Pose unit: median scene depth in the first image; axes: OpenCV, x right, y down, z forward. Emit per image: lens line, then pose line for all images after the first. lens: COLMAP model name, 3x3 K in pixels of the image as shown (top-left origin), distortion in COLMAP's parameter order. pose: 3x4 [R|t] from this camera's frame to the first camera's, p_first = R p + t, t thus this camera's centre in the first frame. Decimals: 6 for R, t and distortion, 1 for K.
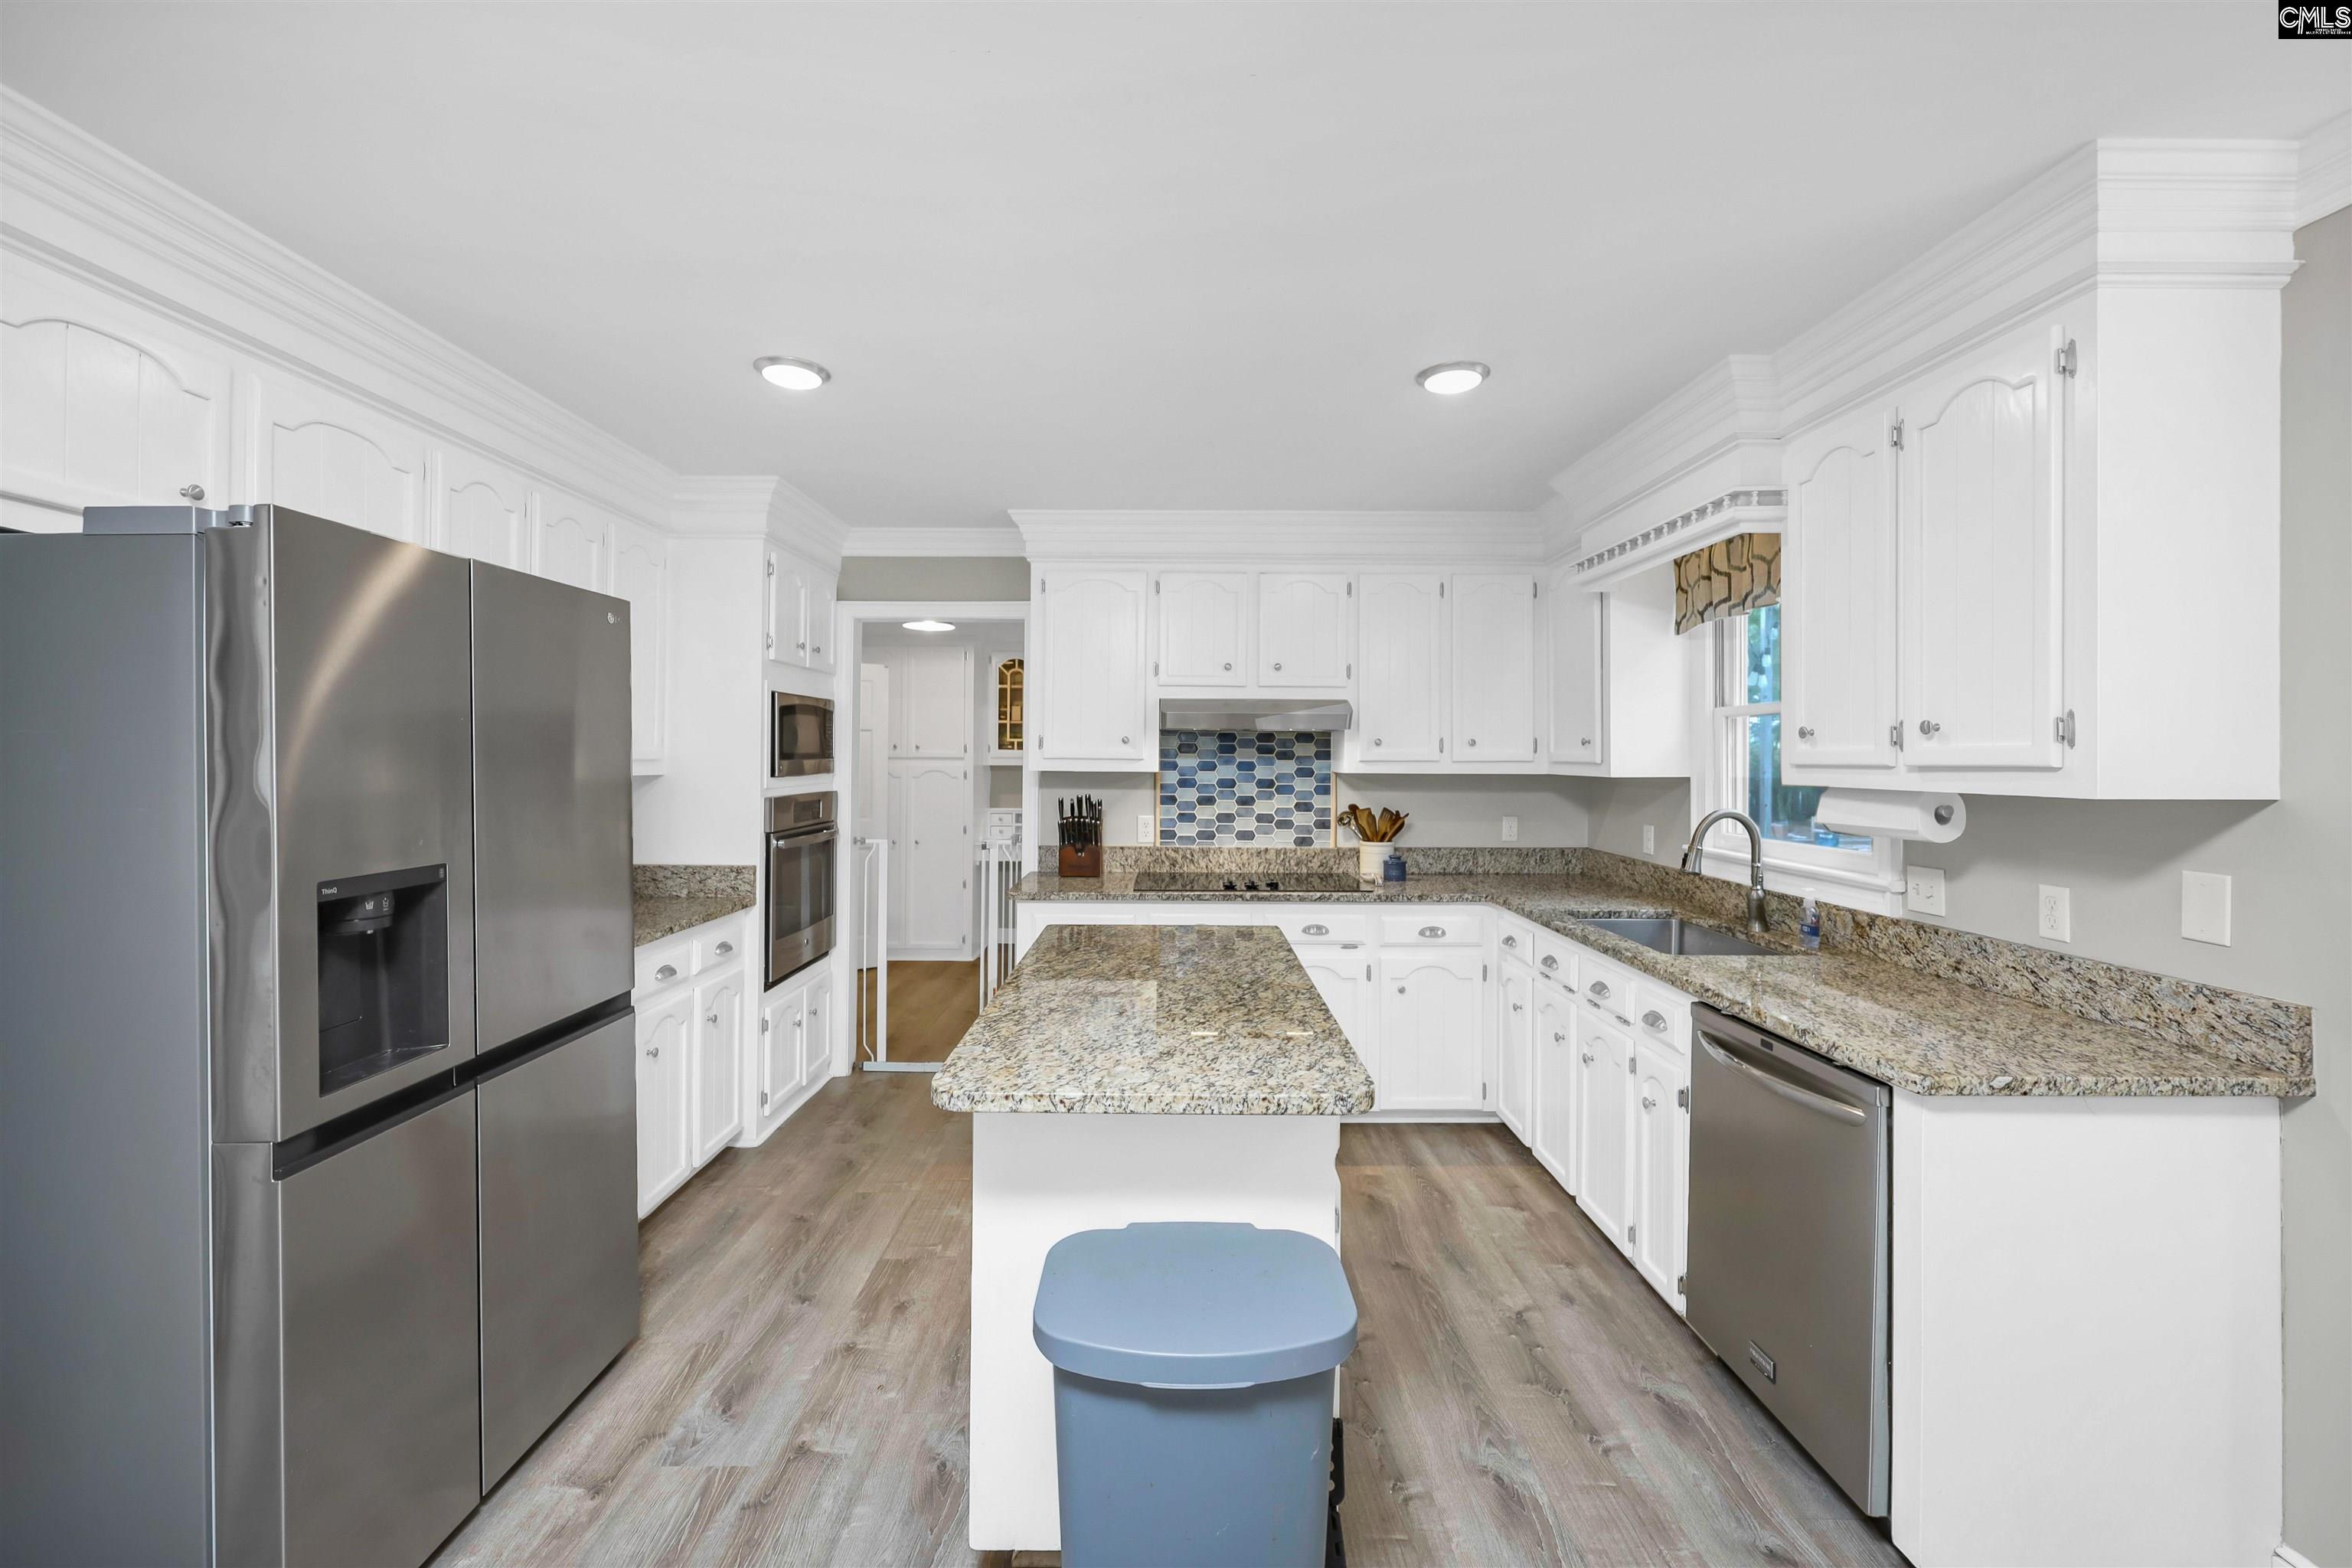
lens RADIAL K [[921.9, 0, 1173.3], [0, 921.9, 756.7], [0, 0, 1]] dist [-0.001469, 0.000382]
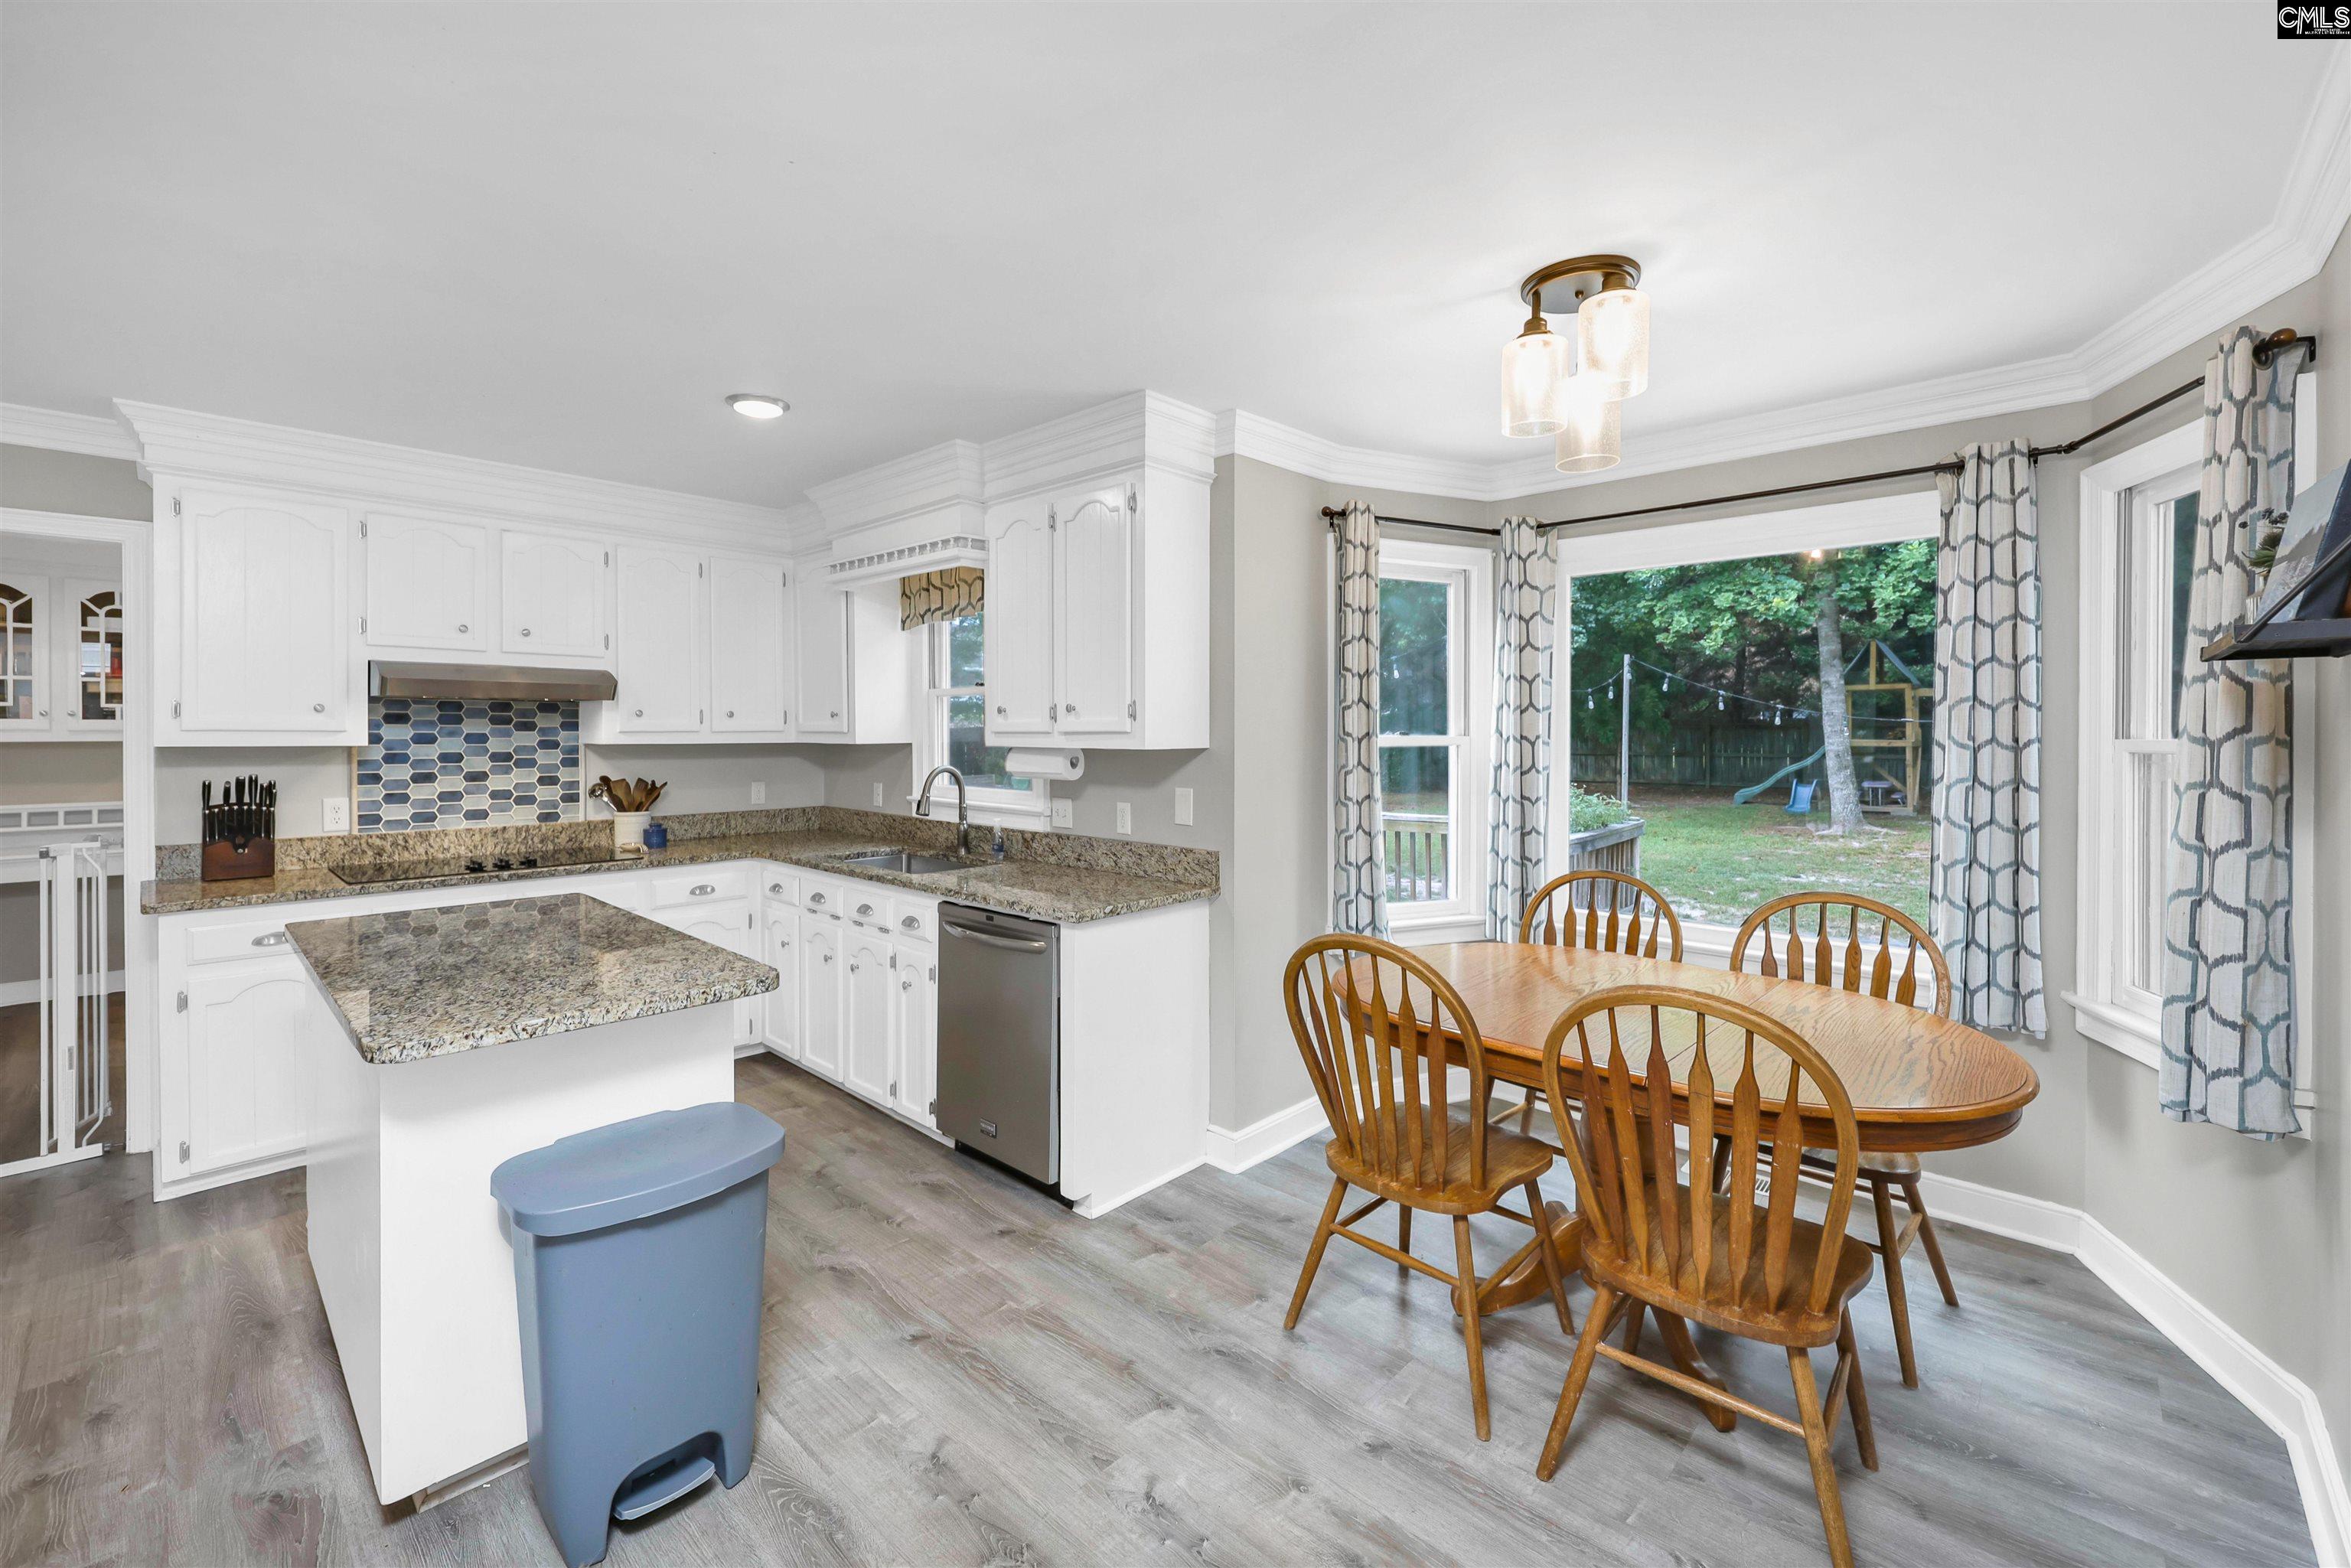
lens RADIAL K [[921.5, 0, 1126.7], [0, 921.5, 743.0], [0, 0, 1]] dist [-0.001469, 0.000382]
pose [[0.704482, -0.013796, 0.709588, -0.161499], [0.002054, 0.999847, 0.017400, 0.000674], [-0.709719, -0.010800, 0.704402, -0.132249]]
